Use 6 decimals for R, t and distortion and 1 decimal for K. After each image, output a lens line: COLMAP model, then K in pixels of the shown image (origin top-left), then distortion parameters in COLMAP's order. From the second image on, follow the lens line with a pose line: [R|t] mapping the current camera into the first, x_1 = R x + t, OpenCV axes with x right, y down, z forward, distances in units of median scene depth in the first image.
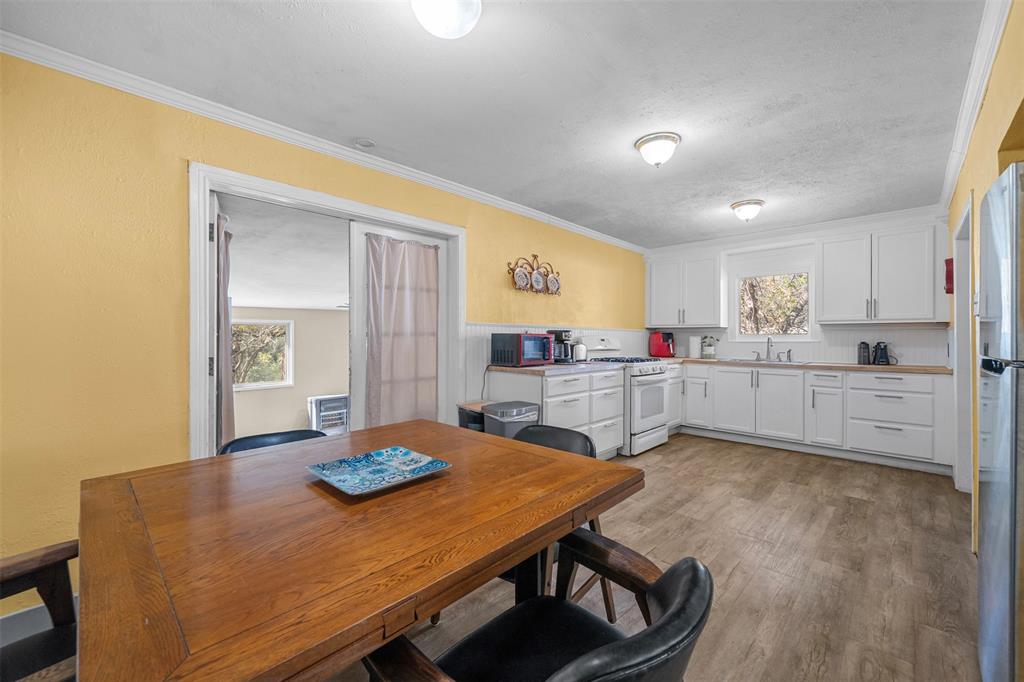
lens RADIAL K [[411.8, 0, 512.0], [0, 411.8, 341.0], [0, 0, 1]] dist [-0.000277, 0.000069]
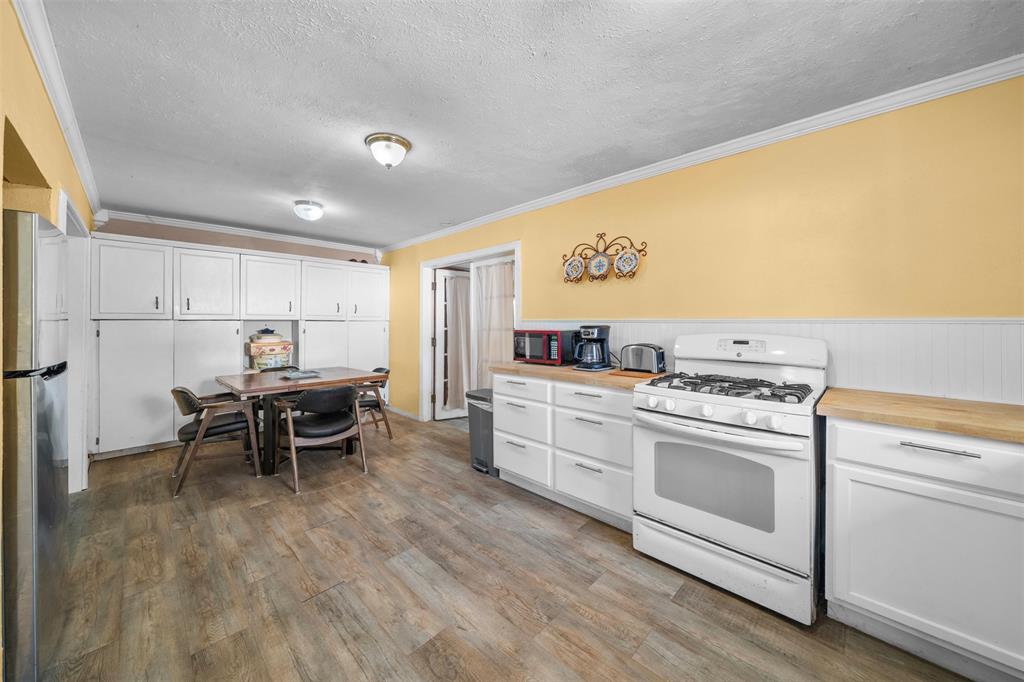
lens RADIAL K [[366.4, 0, 512.7], [0, 366.4, 323.1], [0, 0, 1]] dist [-0.000975, -0.000040]
pose [[-0.000969, -0.001481, -0.999998, 0.964256], [-0.003758, 0.999992, -0.001477, -0.035067], [0.999992, 0.003757, -0.000975, 1.008982]]
